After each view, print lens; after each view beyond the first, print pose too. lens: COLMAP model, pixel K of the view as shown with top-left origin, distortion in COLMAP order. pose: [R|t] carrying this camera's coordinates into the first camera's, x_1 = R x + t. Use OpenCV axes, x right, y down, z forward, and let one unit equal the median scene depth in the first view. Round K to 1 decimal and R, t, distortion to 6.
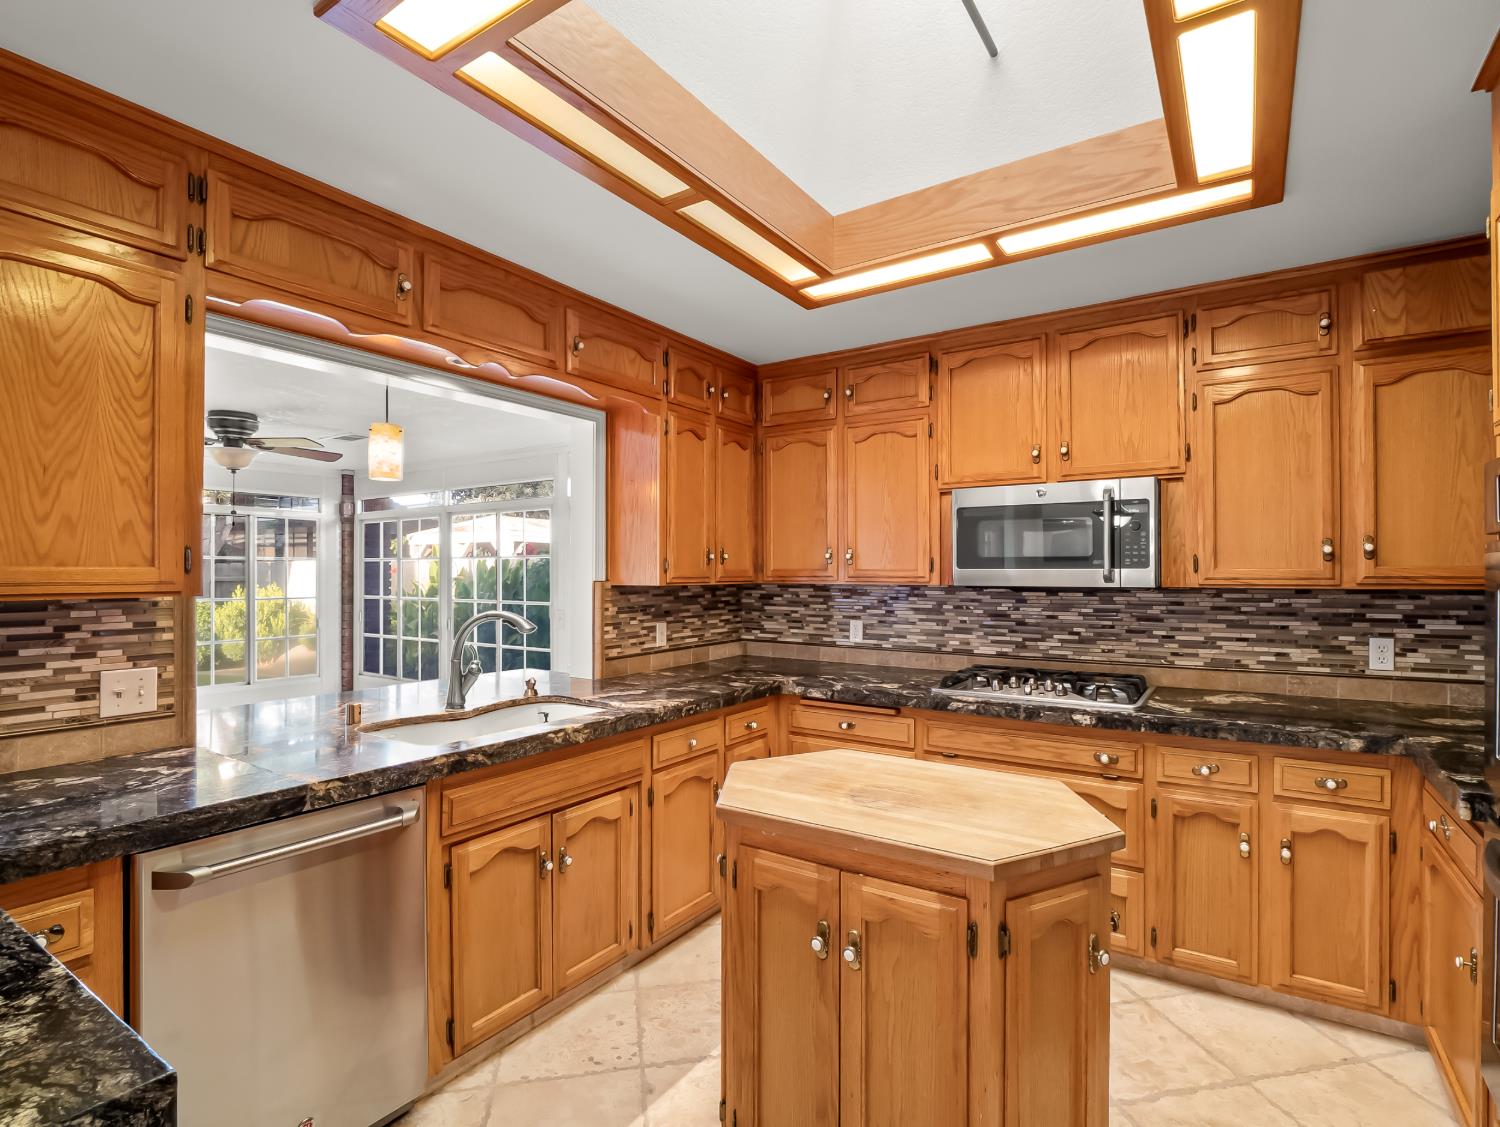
lens RADIAL K [[741.5, 0, 757.0], [0, 741.5, 567.4], [0, 0, 1]] dist [-0.011533, -0.002496]
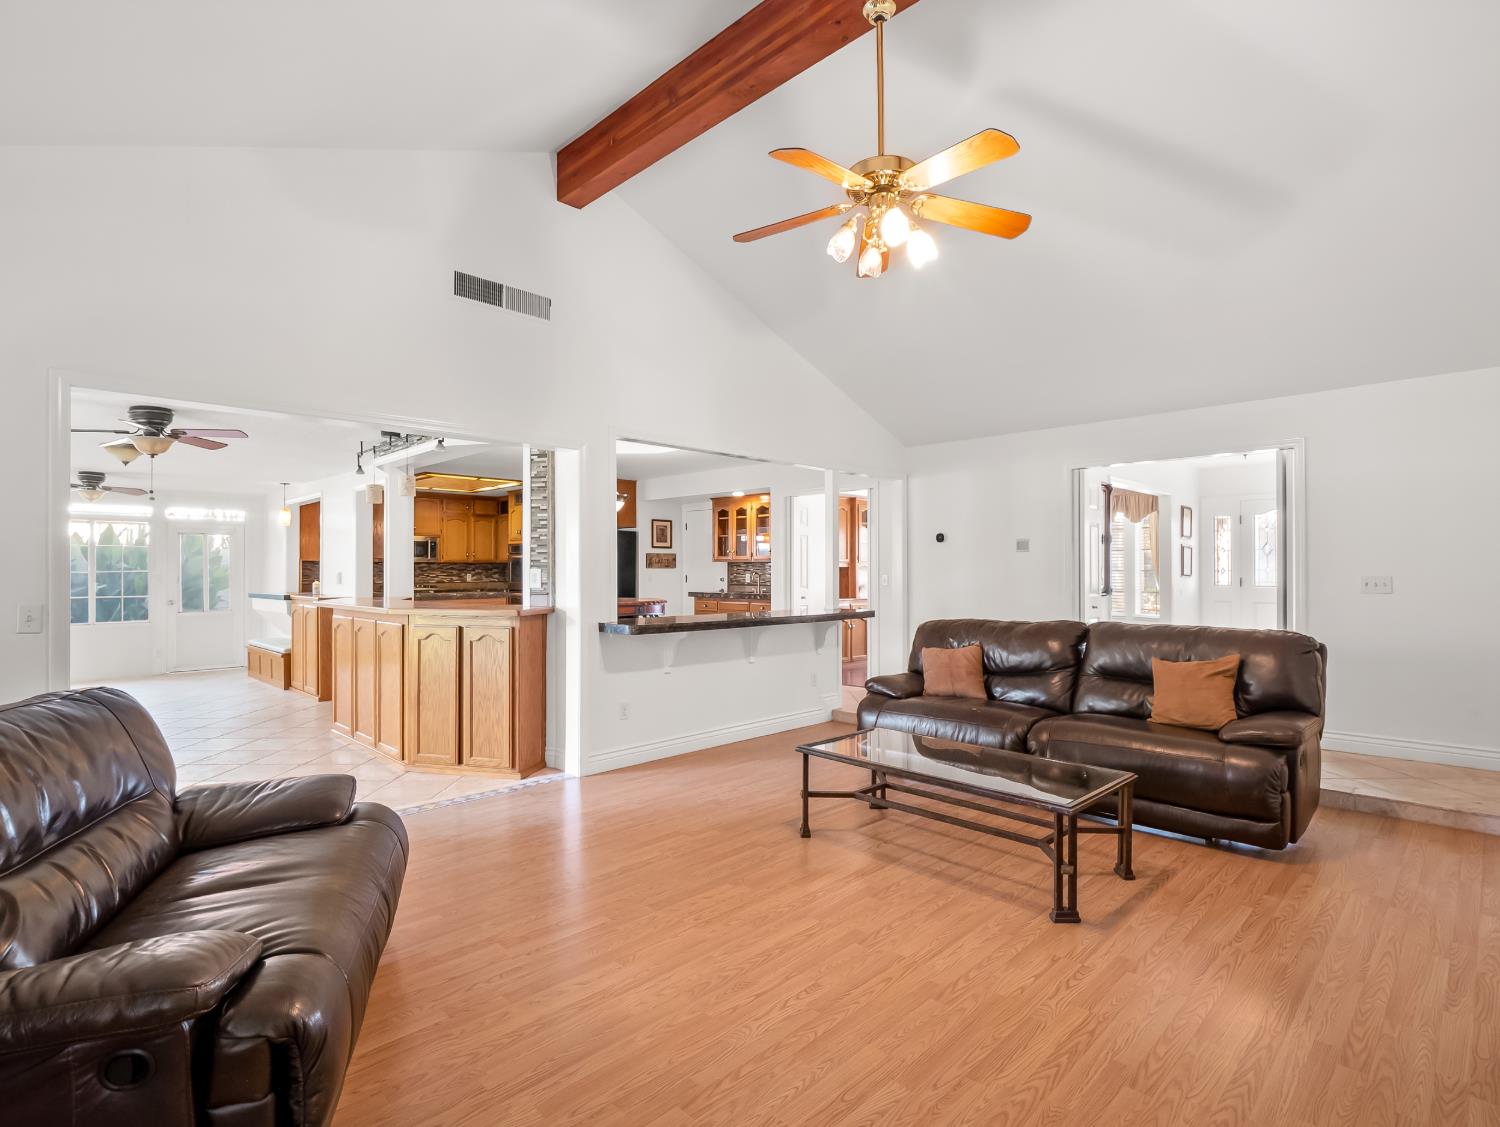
lens RADIAL K [[741.5, 0, 755.1], [0, 741.5, 569.7], [0, 0, 1]] dist [-0.011533, -0.002496]
pose [[0.195393, 0.002973, 0.980721, -3.307214], [-0.005206, 0.999984, -0.001995, 0.069003], [-0.980711, -0.004716, 0.195406, -1.646324]]
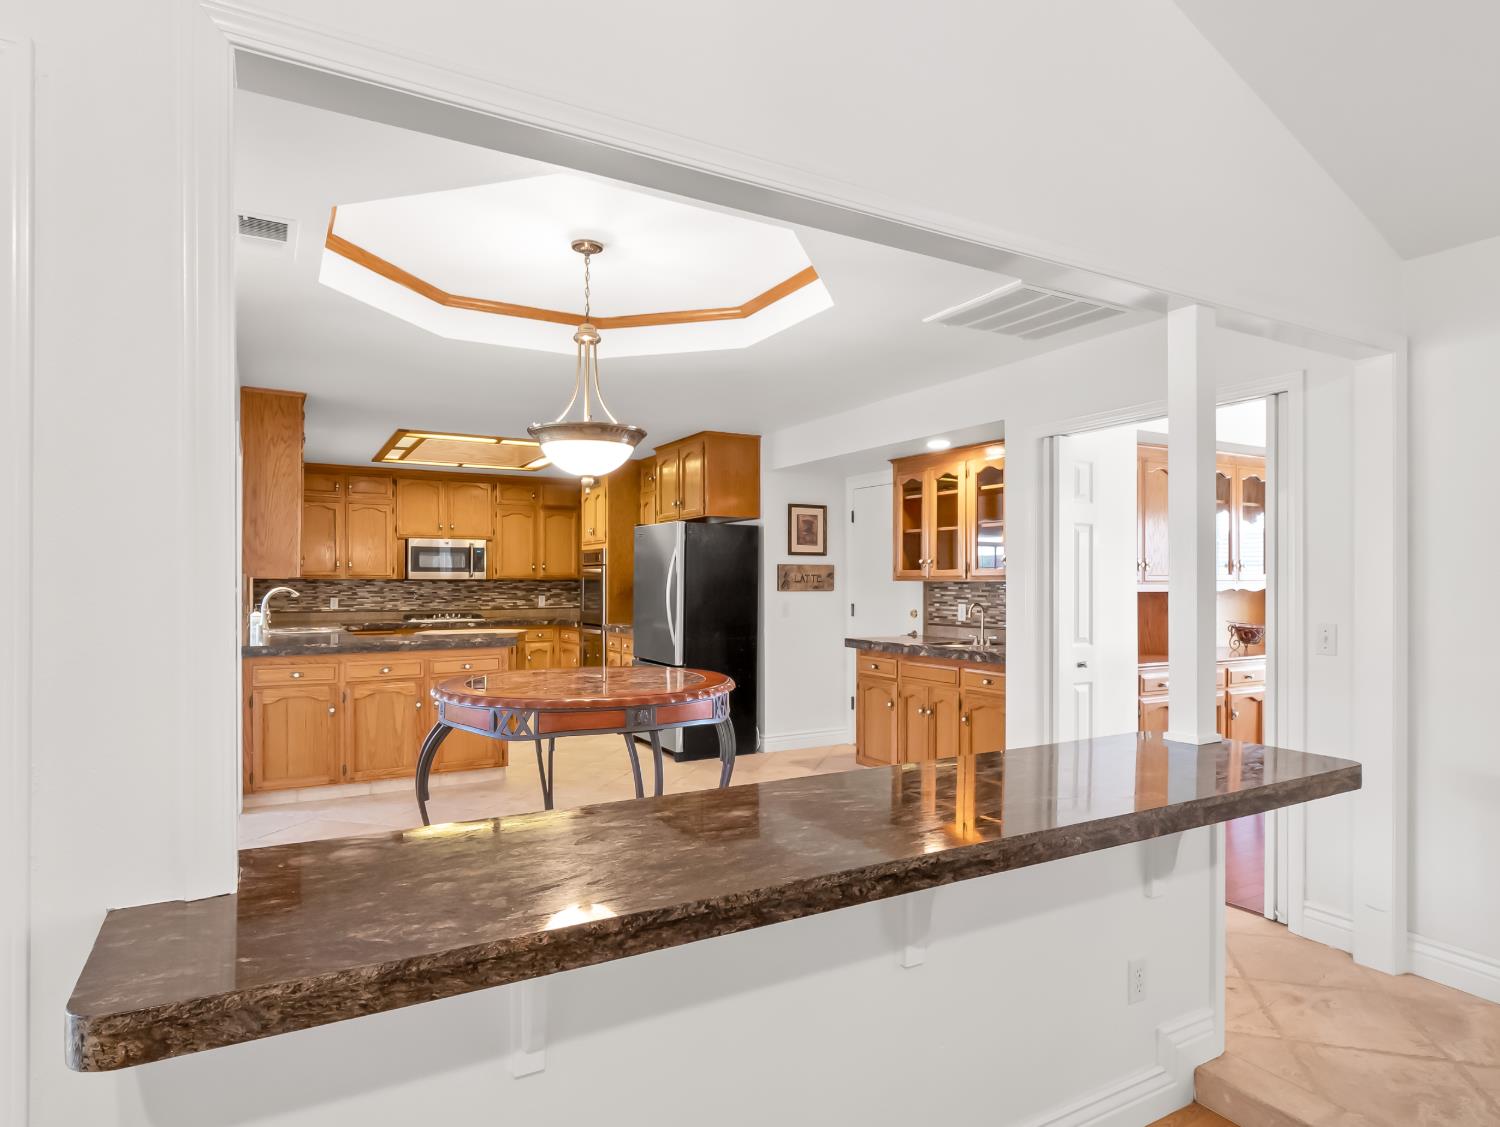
lens RADIAL K [[861.9, 0, 760.5], [0, 861.9, 577.1], [0, 0, 1]] dist [0.008548, 0.001593]
pose [[0.452610, 0.005868, 0.891689, -1.925509], [-0.005835, 0.999976, -0.003618, 0.025197], [-0.891690, -0.003566, 0.452634, -1.431871]]
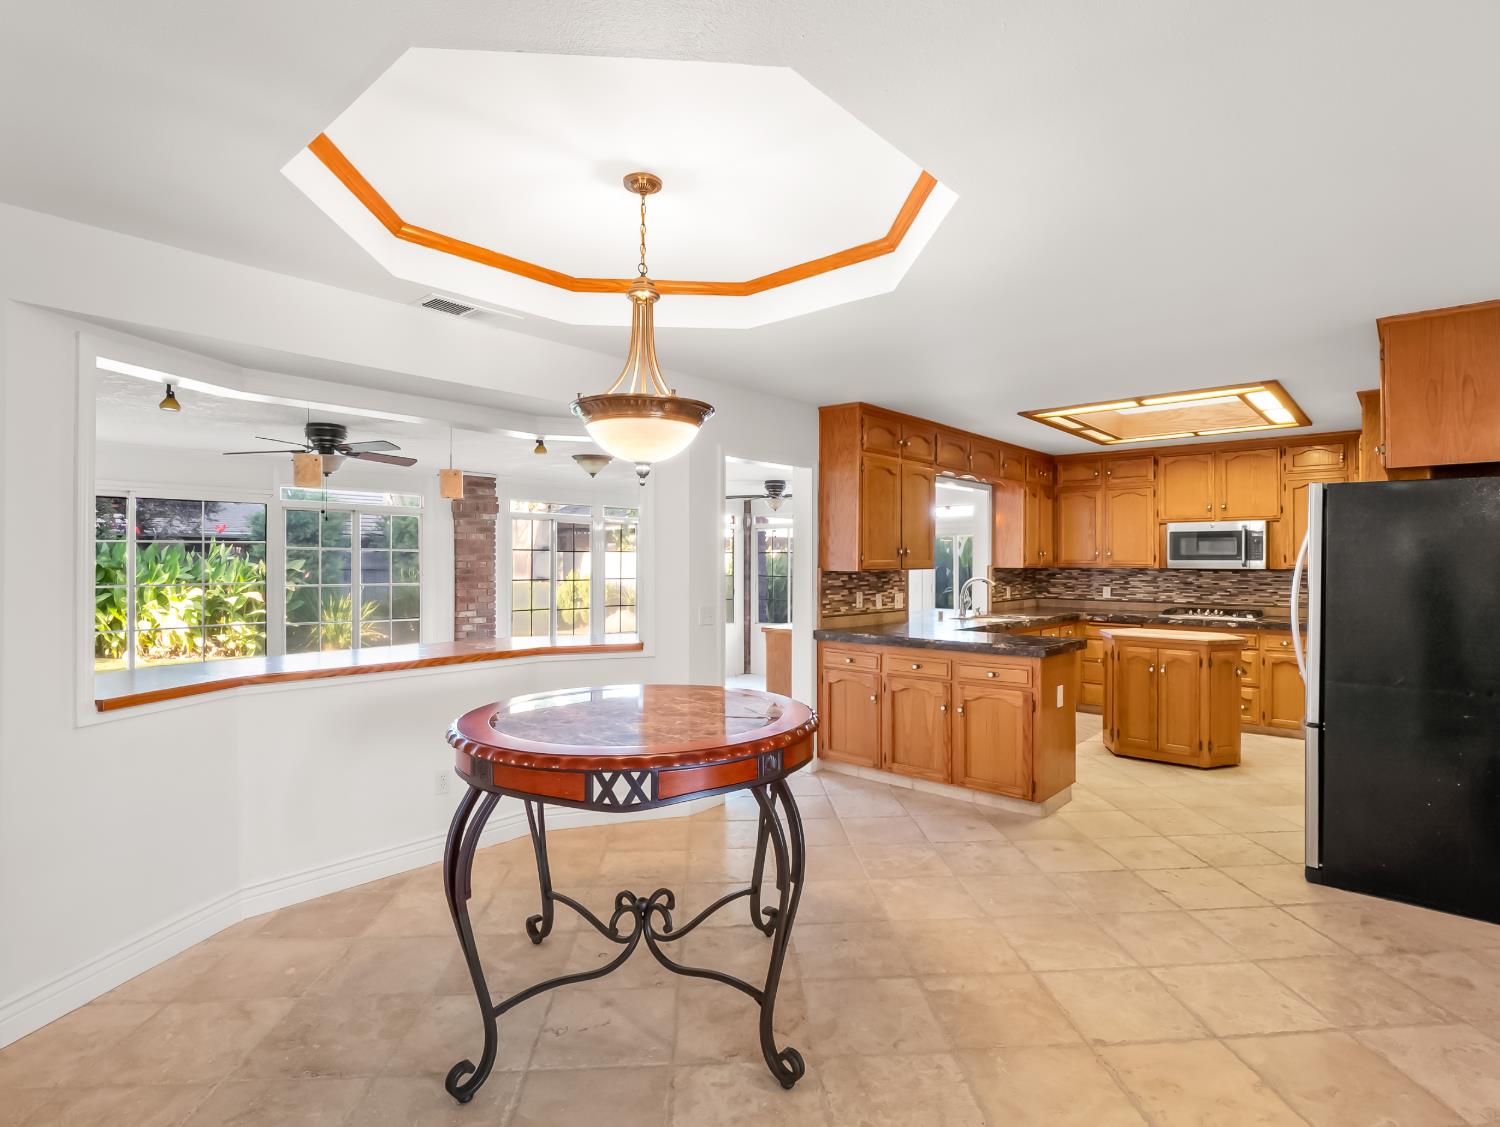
lens RADIAL K [[772.9, 0, 761.2], [0, 772.9, 558.0], [0, 0, 1]] dist [-0.010347, -0.005808]
pose [[0.991333, 0.001420, -0.131368, -0.685021], [-0.000890, 0.999991, 0.004098, -0.014689], [0.131373, -0.003946, 0.991325, -1.535350]]
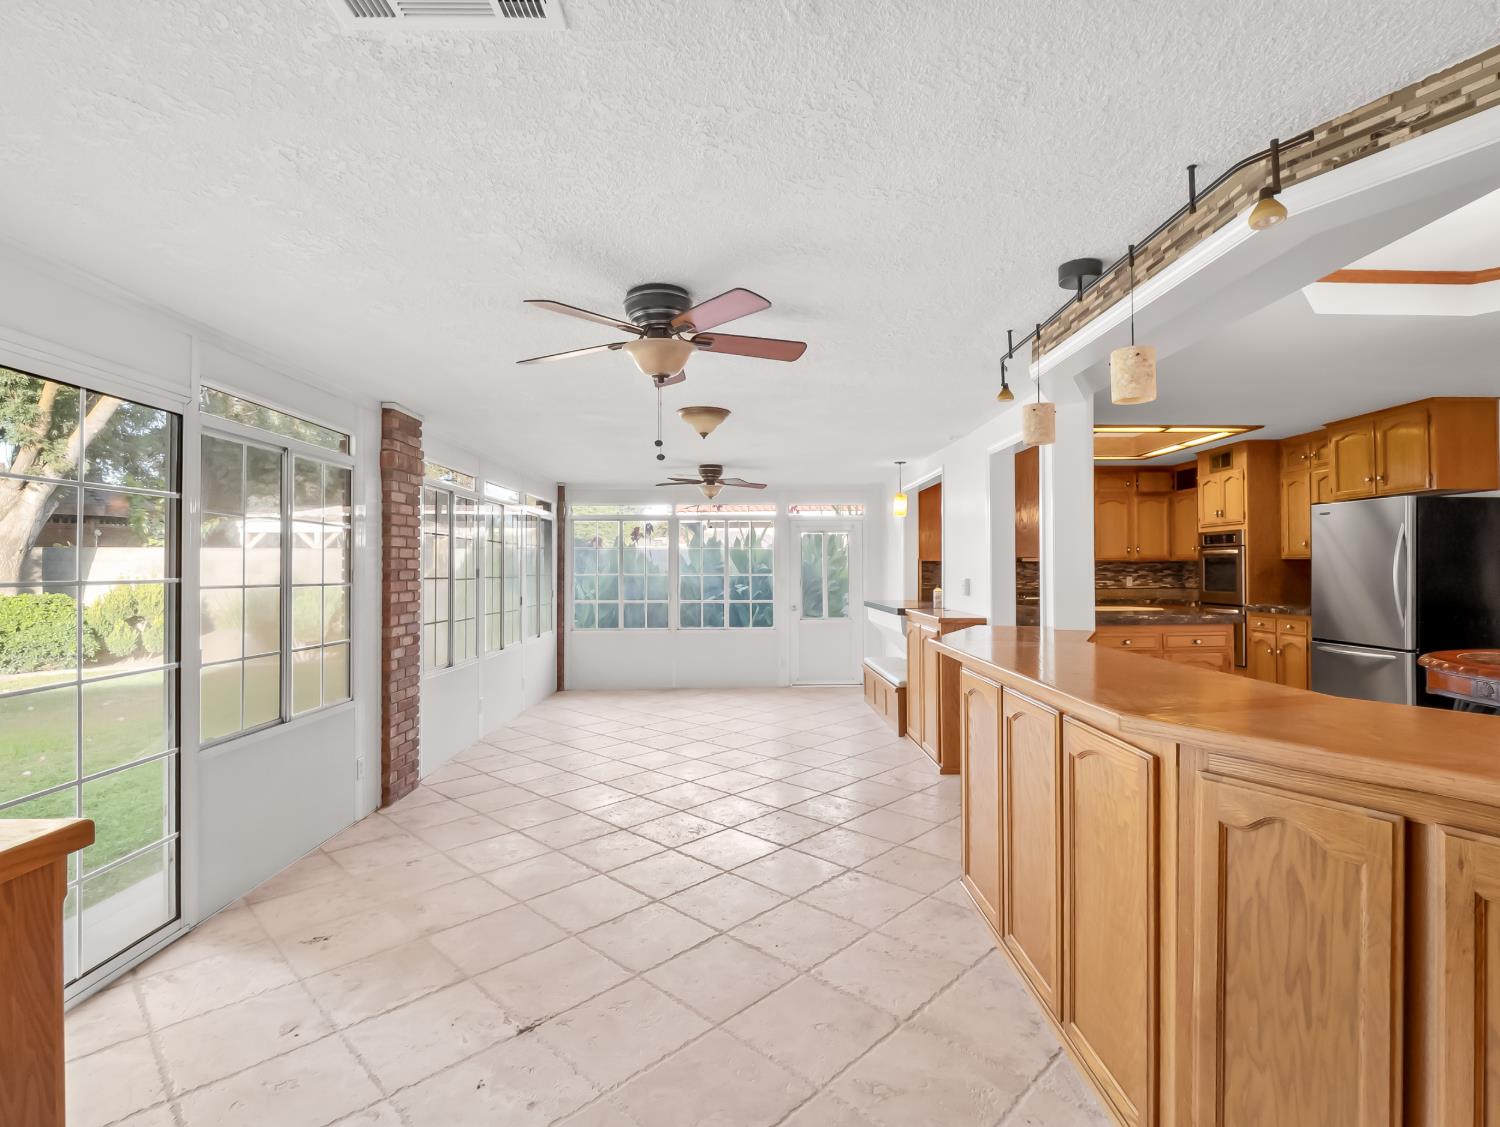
lens RADIAL K [[741.5, 0, 764.1], [0, 741.5, 560.3], [0, 0, 1]] dist [-0.011533, -0.002496]
pose [[0.822920, 0.005224, 0.568133, -2.337358], [-0.001953, 0.999978, -0.006366, 0.045651], [-0.568154, 0.004129, 0.822912, -0.786552]]
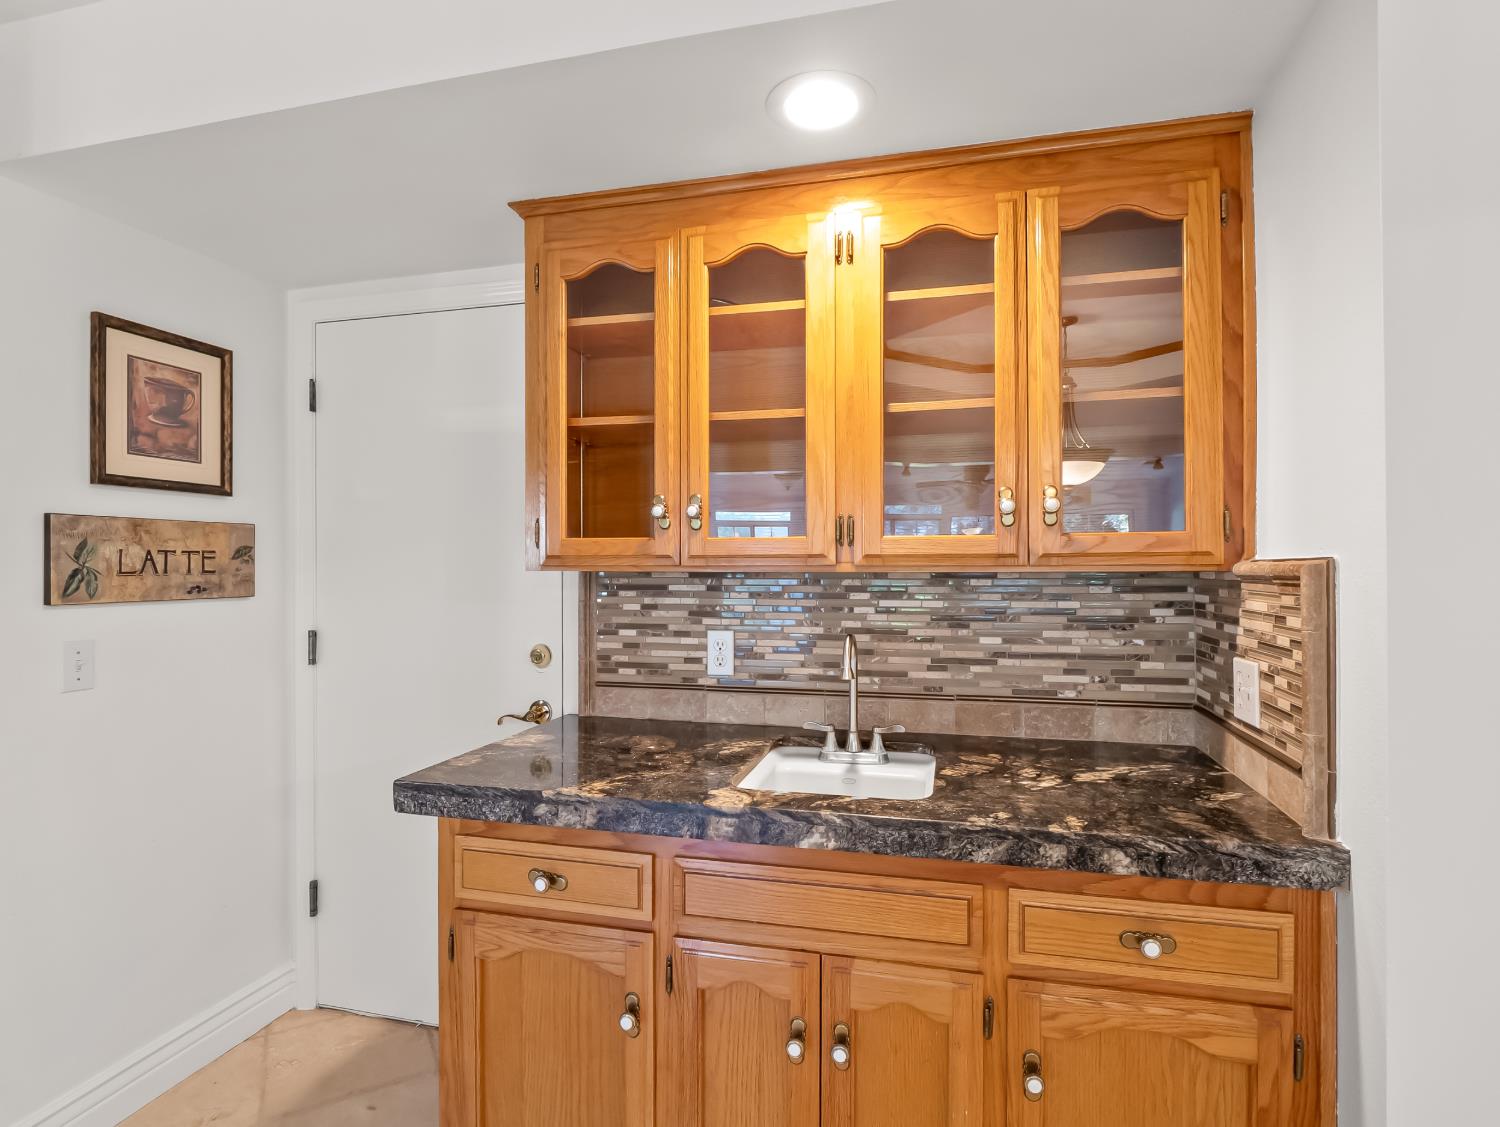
lens RADIAL K [[772.9, 0, 764.5], [0, 772.9, 562.9], [0, 0, 1]] dist [-0.010347, -0.005808]
pose [[-0.329687, 0.002953, 0.944086, -0.488701], [-0.003340, 0.999985, -0.004294, 0.021046], [-0.944085, -0.004569, -0.329672, -0.711083]]
